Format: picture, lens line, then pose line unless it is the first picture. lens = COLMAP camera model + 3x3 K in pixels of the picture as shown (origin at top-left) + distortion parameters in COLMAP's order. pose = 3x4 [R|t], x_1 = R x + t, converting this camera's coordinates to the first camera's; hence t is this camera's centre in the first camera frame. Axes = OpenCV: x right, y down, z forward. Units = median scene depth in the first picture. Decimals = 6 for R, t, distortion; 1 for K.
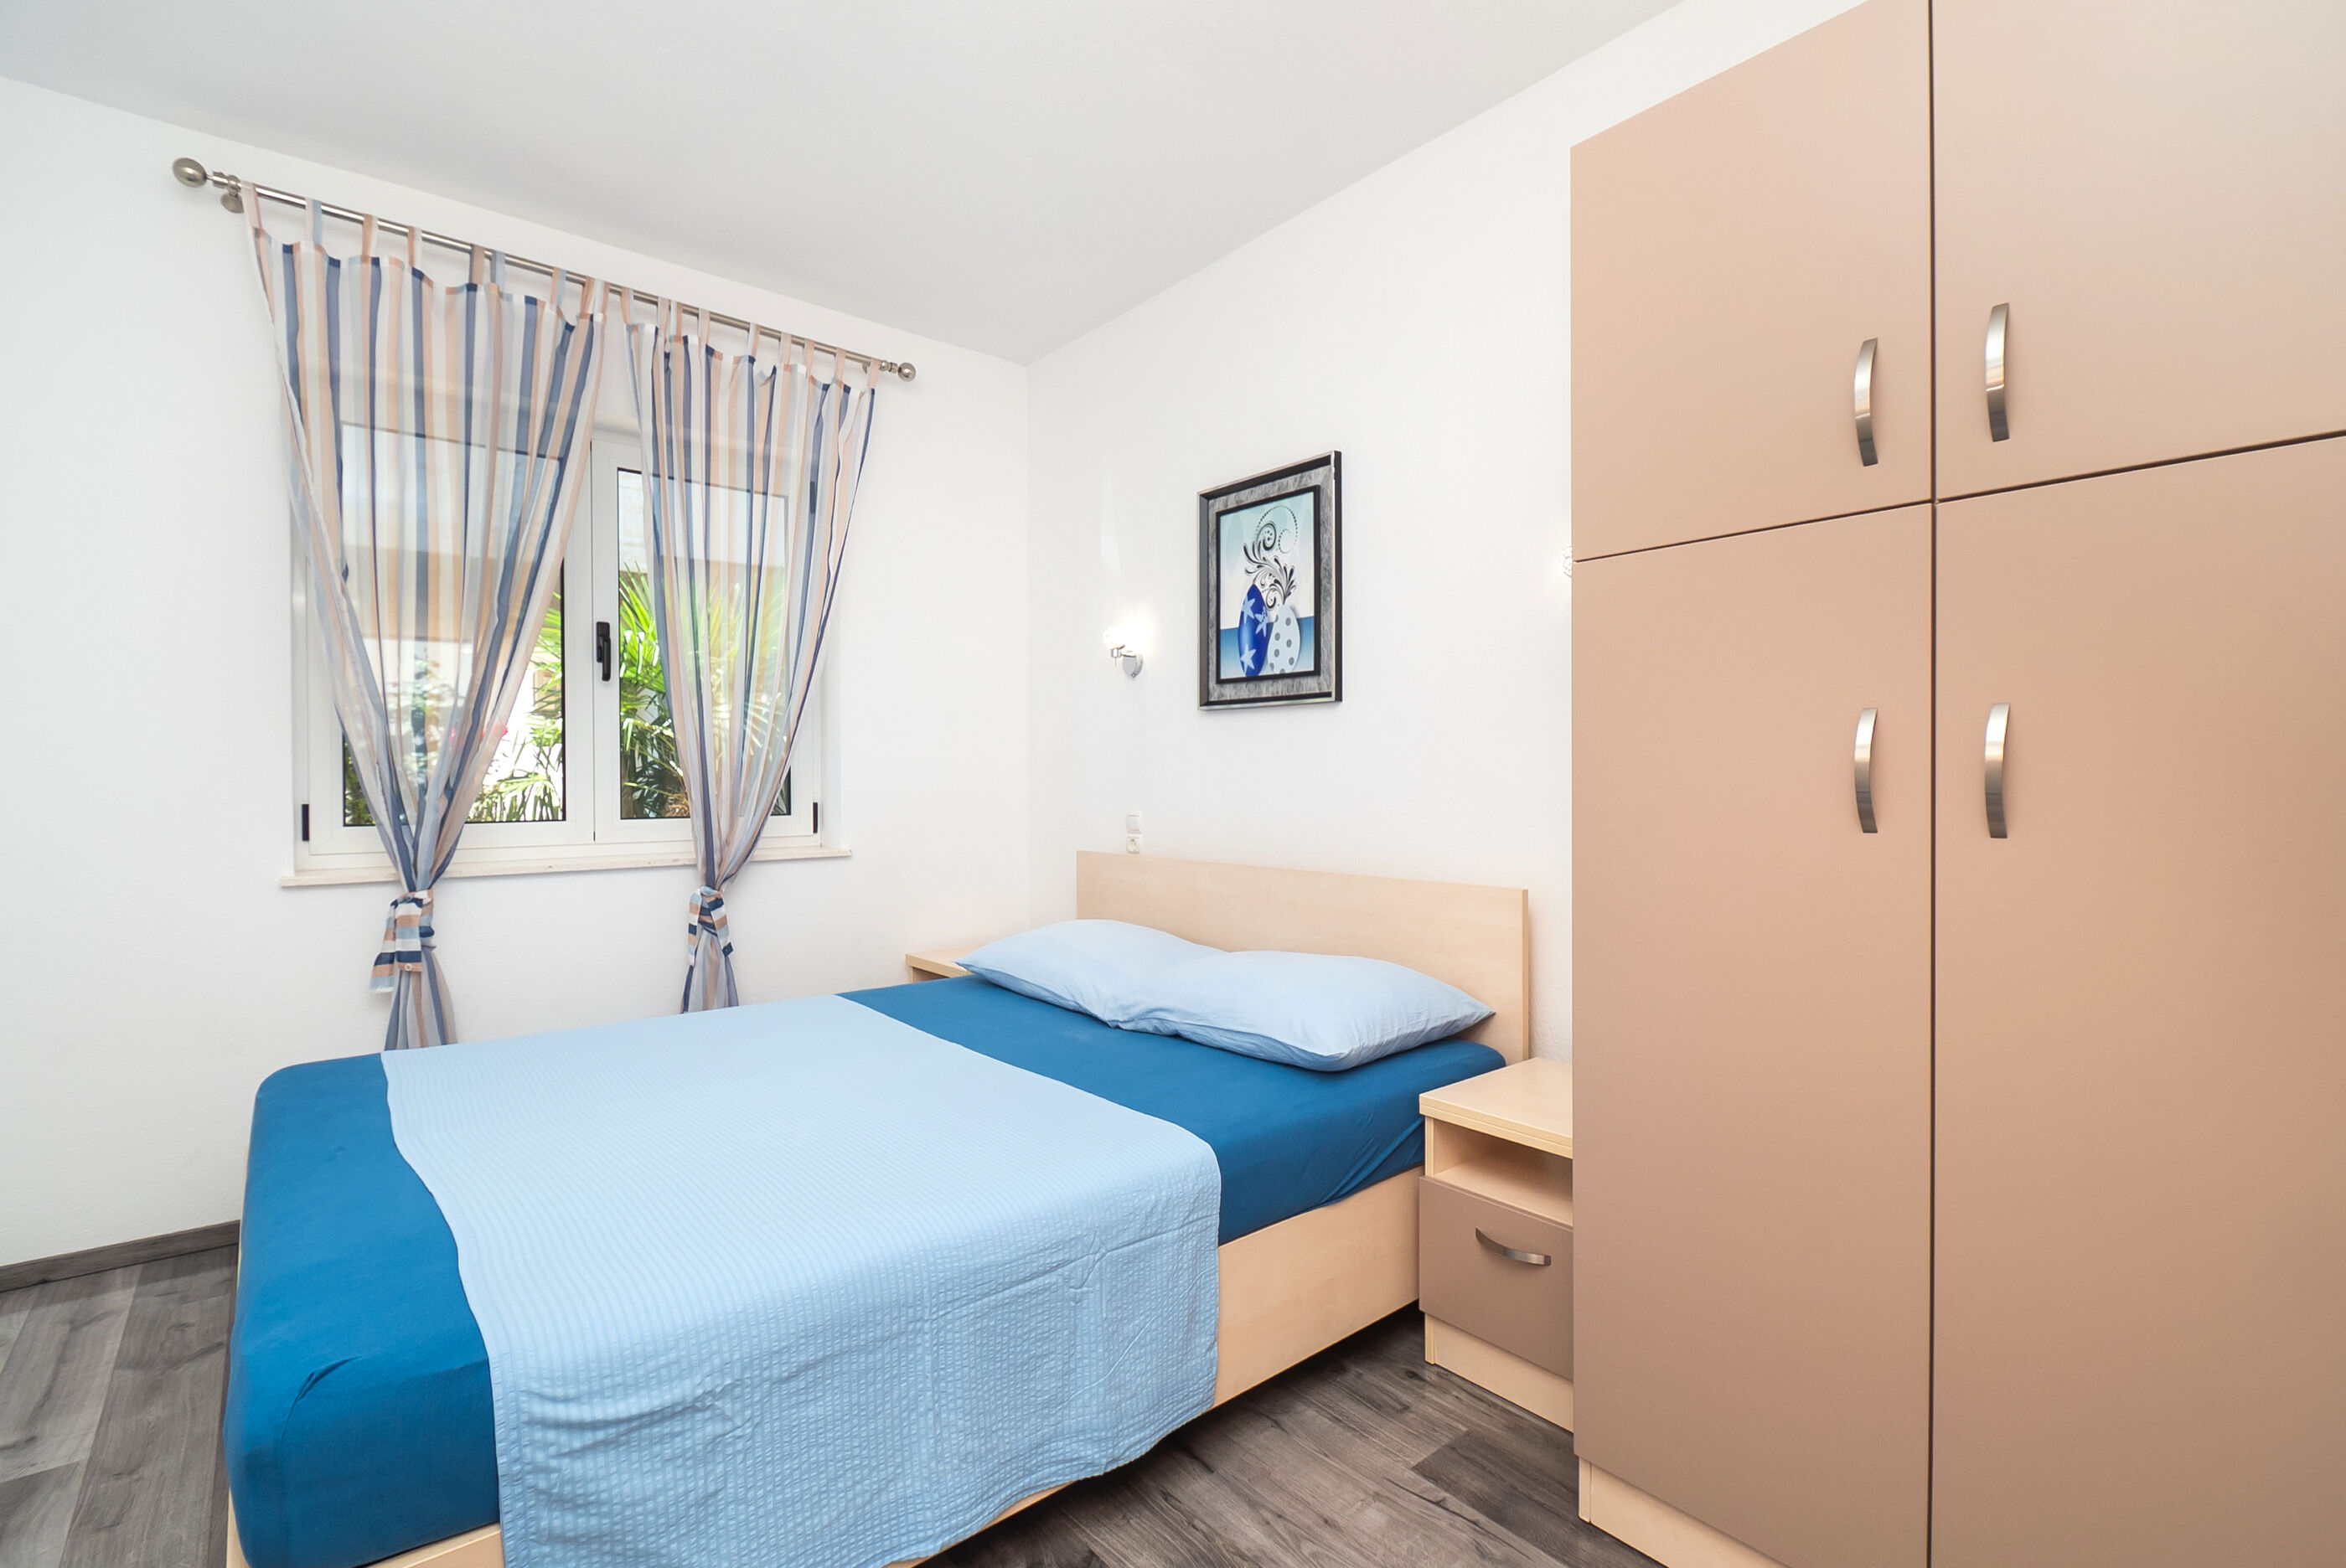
lens RADIAL K [[1083.2, 0, 1209.9], [0, 1083.2, 779.3], [0, 0, 1]] dist [-0.000969, -0.000228]
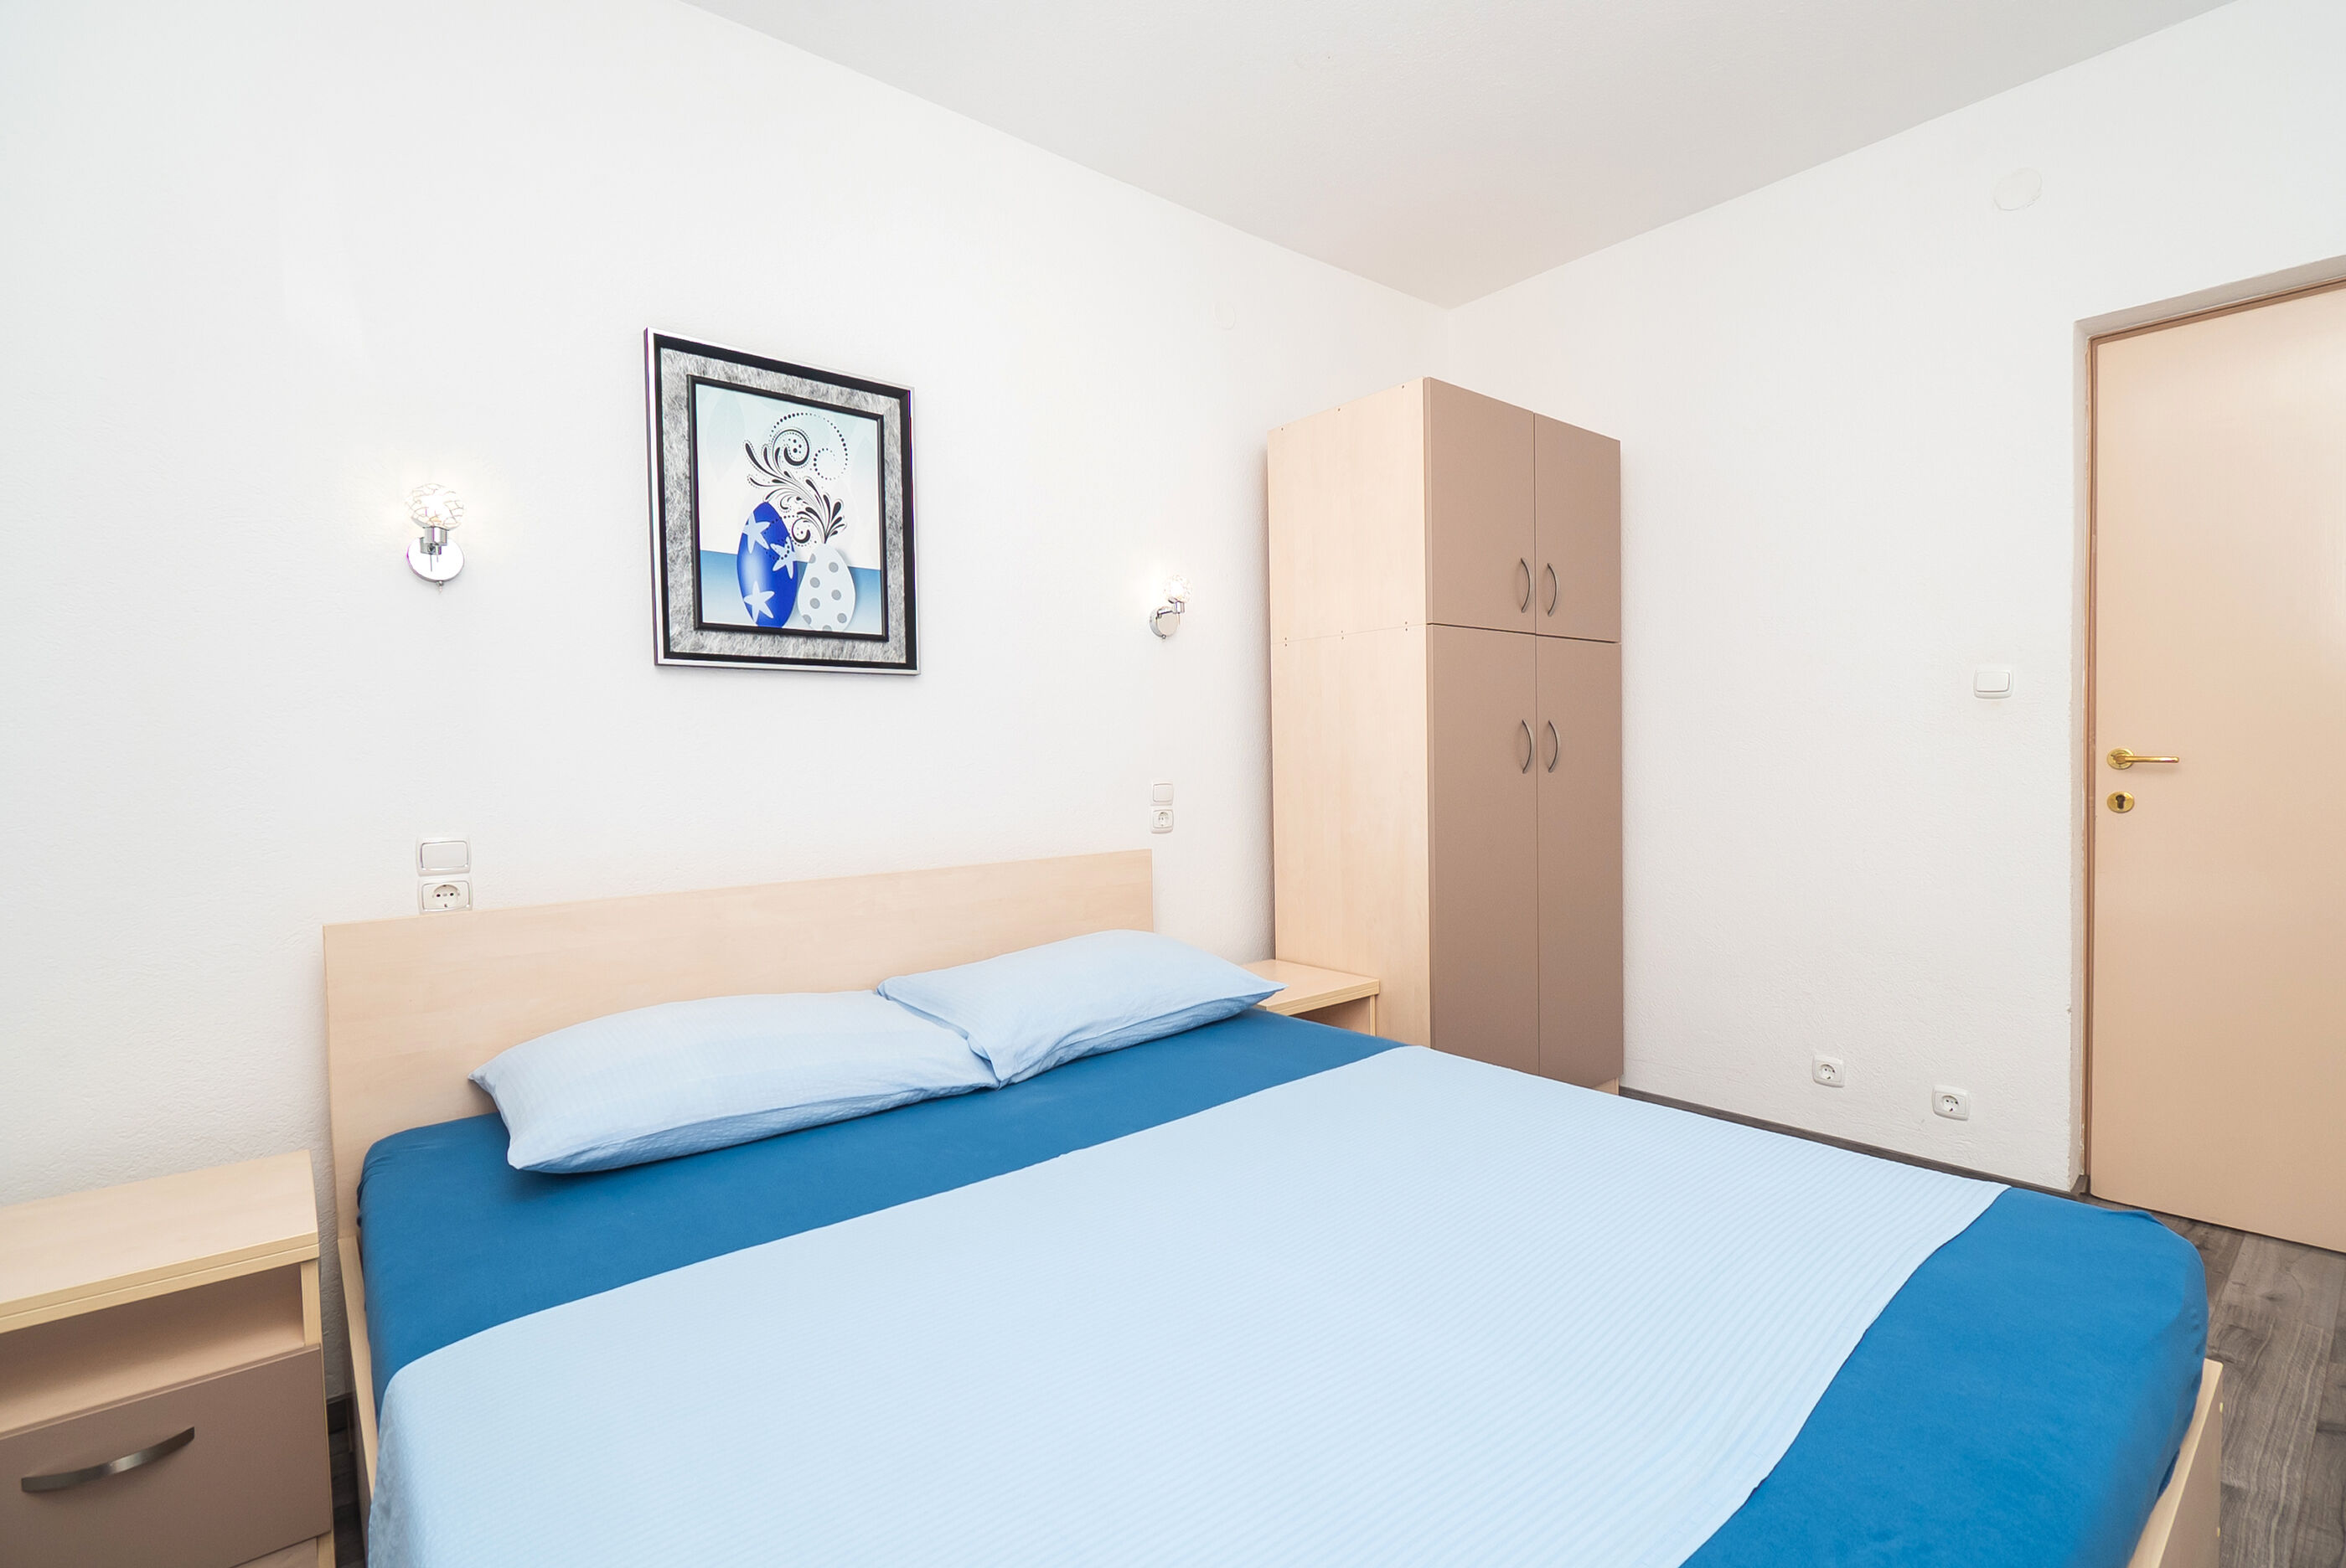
lens RADIAL K [[1083.2, 0, 1209.9], [0, 1083.2, 779.3], [0, 0, 1]] dist [-0.000969, -0.000228]
pose [[-0.010795, -0.021203, 0.999717, -0.723223], [0.021956, 0.999529, 0.021436, -0.000923], [-0.999701, 0.022181, -0.010324, 0.730429]]
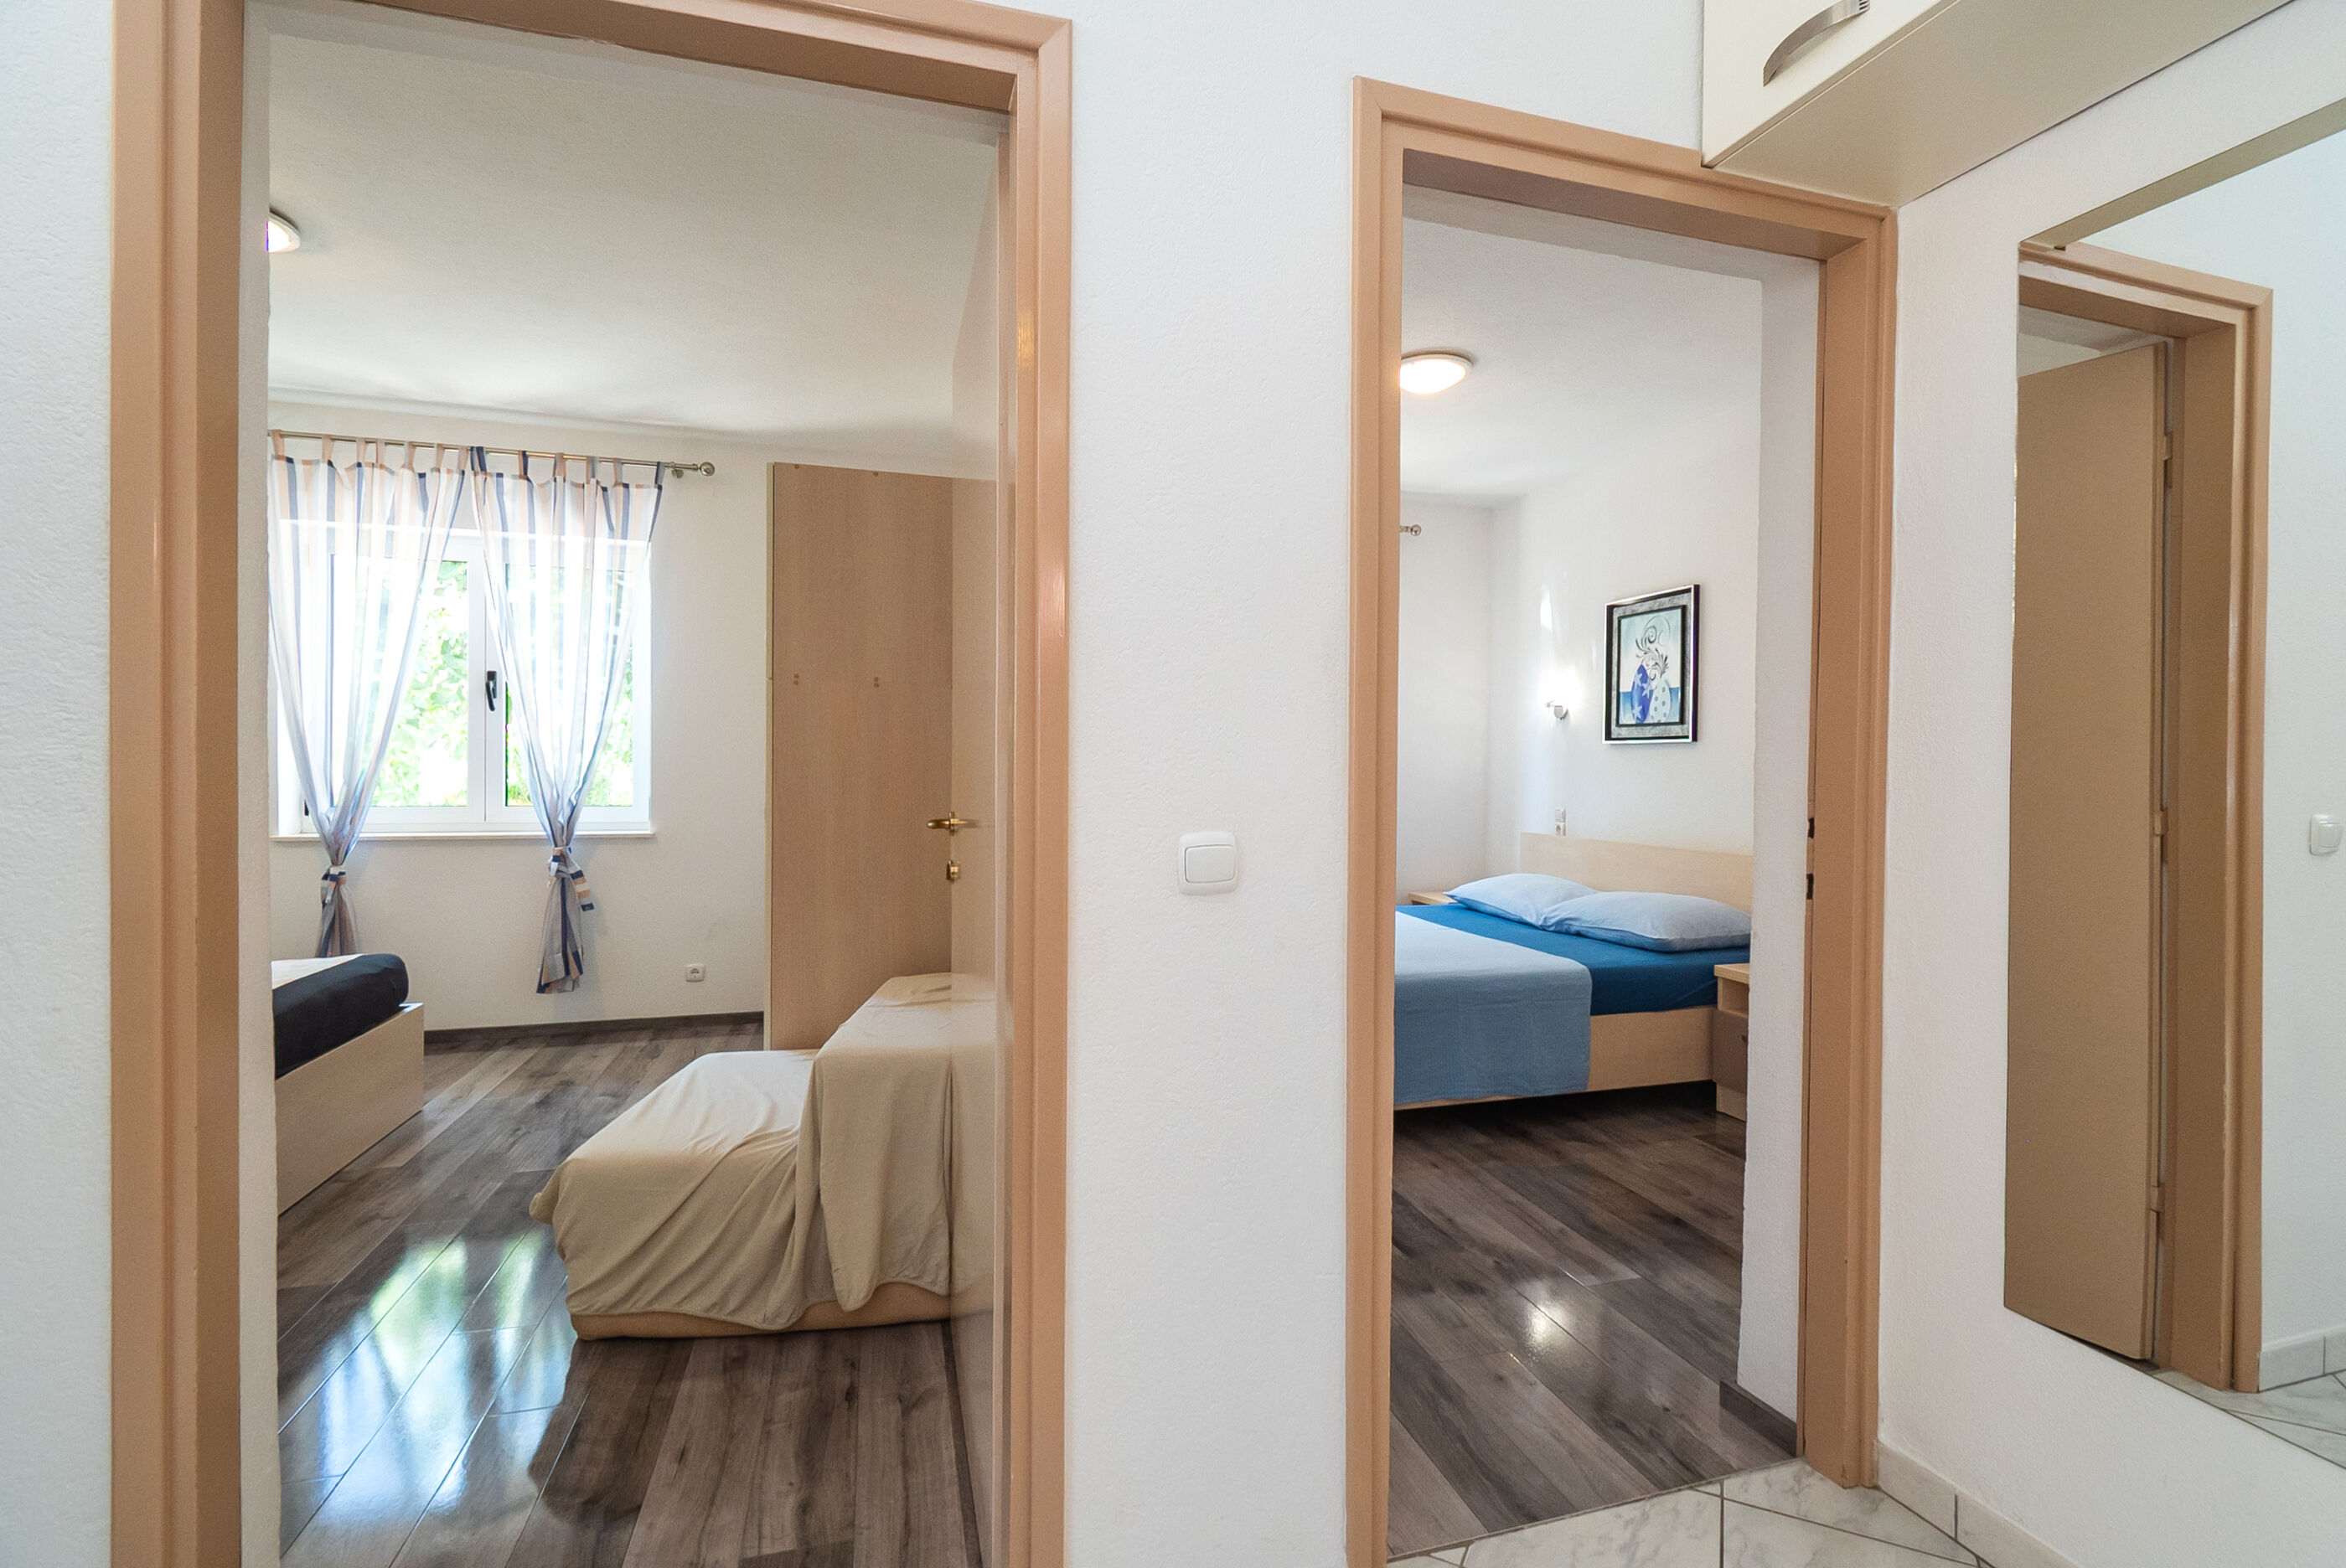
lens RADIAL K [[1059.3, 0, 1205.2], [0, 1059.3, 780.0], [0, 0, 1]] dist [-0.001014, -0.000694]
pose [[0.917655, 0.018769, -0.396936, 0.074242], [-0.017839, 0.999823, 0.006033, -0.011390], [0.396978, 0.001545, 0.917827, -0.675048]]
